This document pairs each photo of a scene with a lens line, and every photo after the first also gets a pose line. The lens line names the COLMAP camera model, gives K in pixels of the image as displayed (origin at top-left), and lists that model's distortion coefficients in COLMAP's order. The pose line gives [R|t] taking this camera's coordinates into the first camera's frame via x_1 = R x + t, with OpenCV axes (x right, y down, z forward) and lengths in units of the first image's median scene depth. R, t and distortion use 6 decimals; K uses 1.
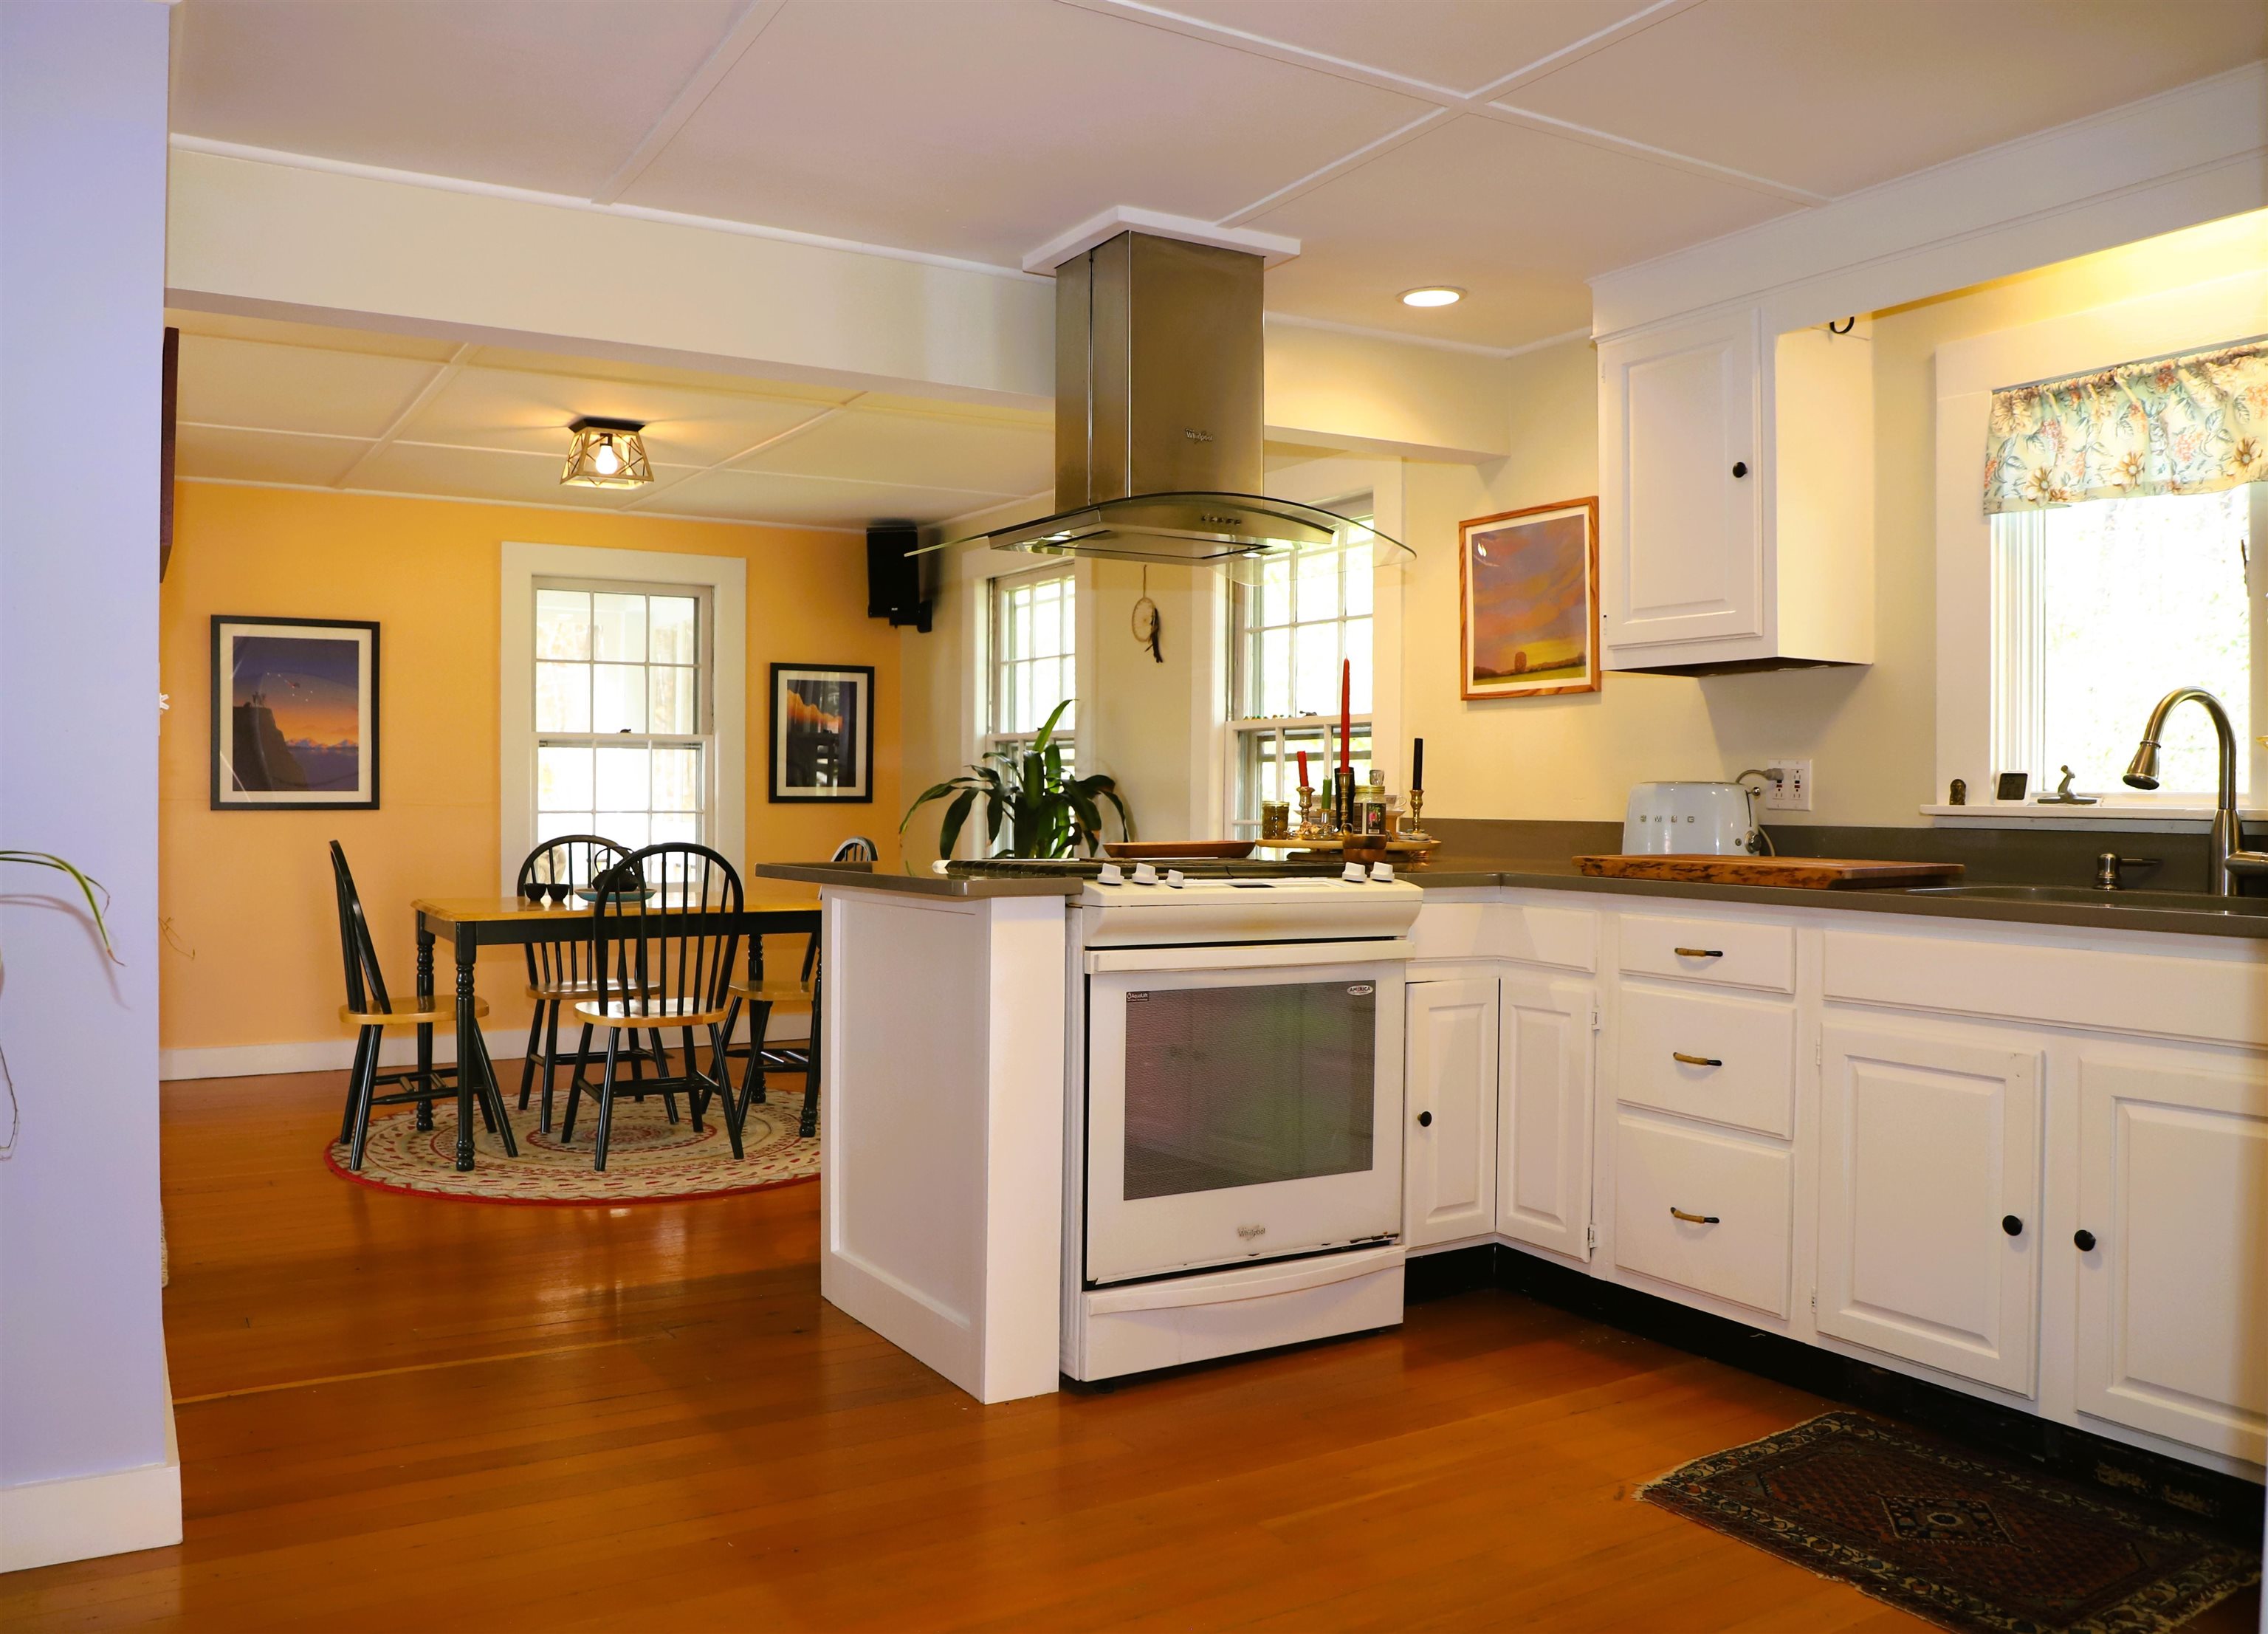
lens RADIAL K [[1807.1, 0, 1134.0], [0, 1807.1, 817.0], [0, 0, 1]] dist [-0.199175, 0.000481]
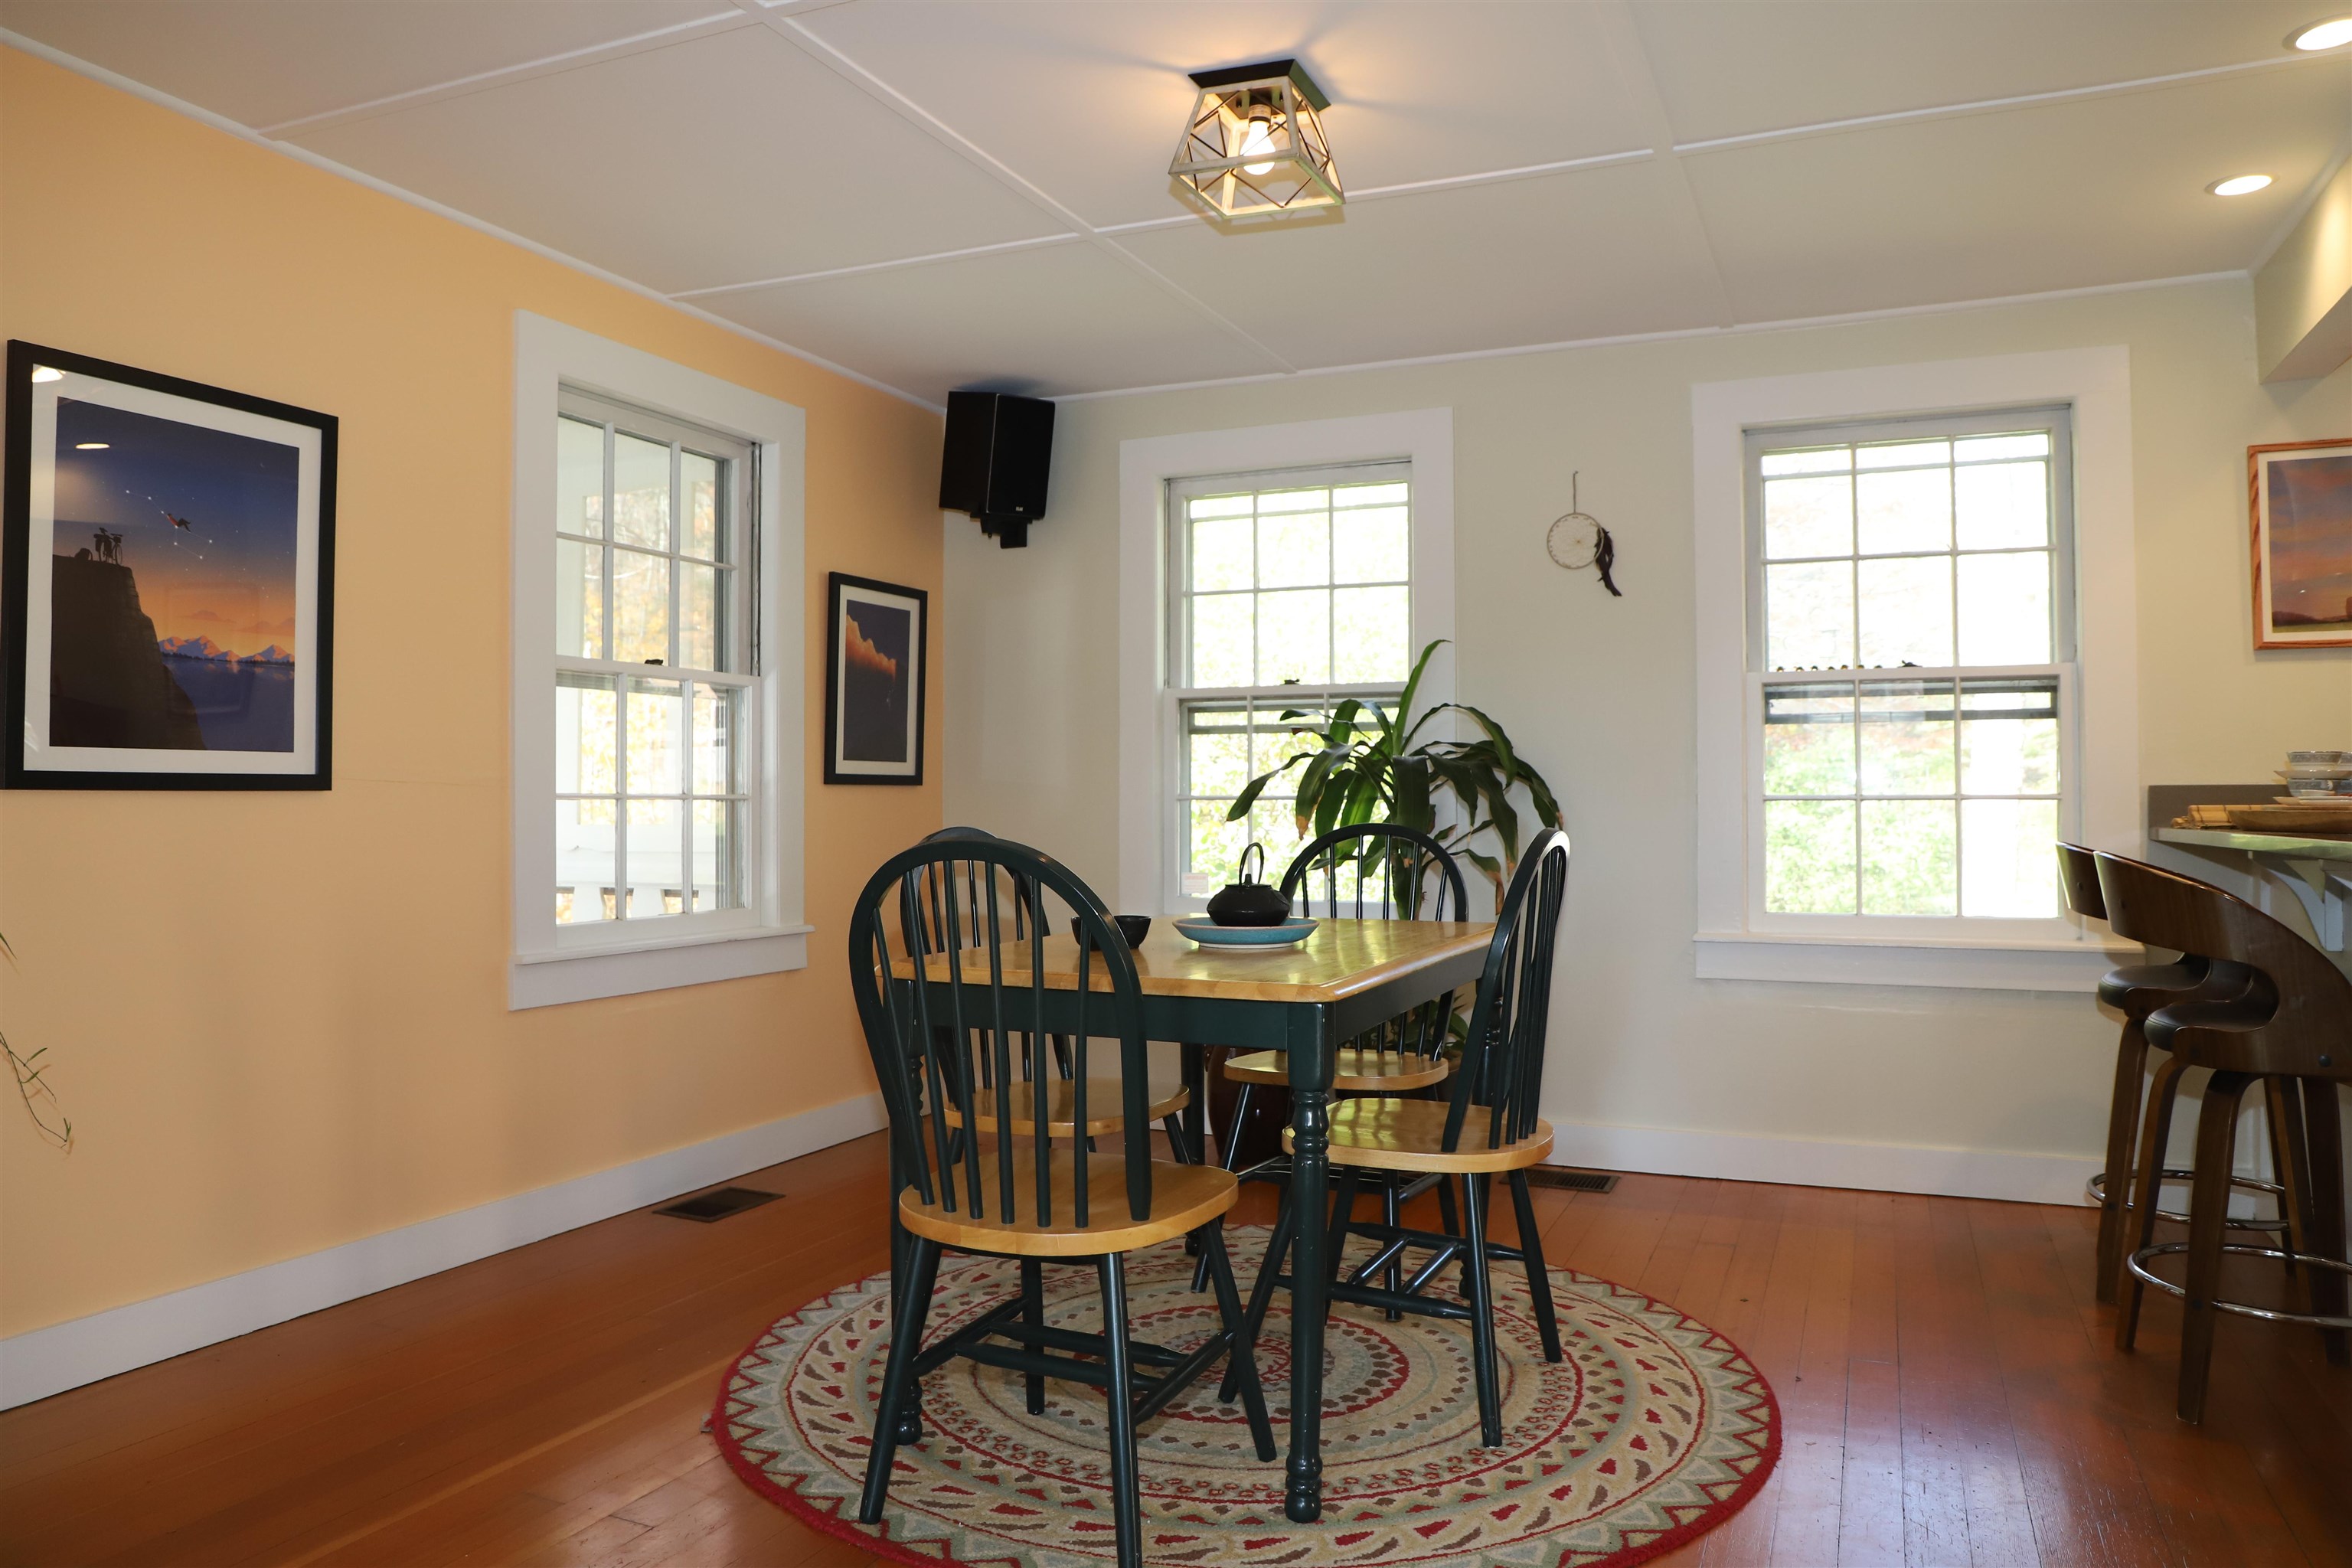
lens RADIAL K [[1590.1, 0, 1176.0], [0, 1590.1, 784.0], [0, 0, 1]] dist [-0.086192, -0.002774]
pose [[0.825105, -0.003123, 0.564971, -0.490049], [0.012440, 0.999843, -0.012641, 0.002848], [-0.564842, 0.017458, 0.825014, 0.497847]]
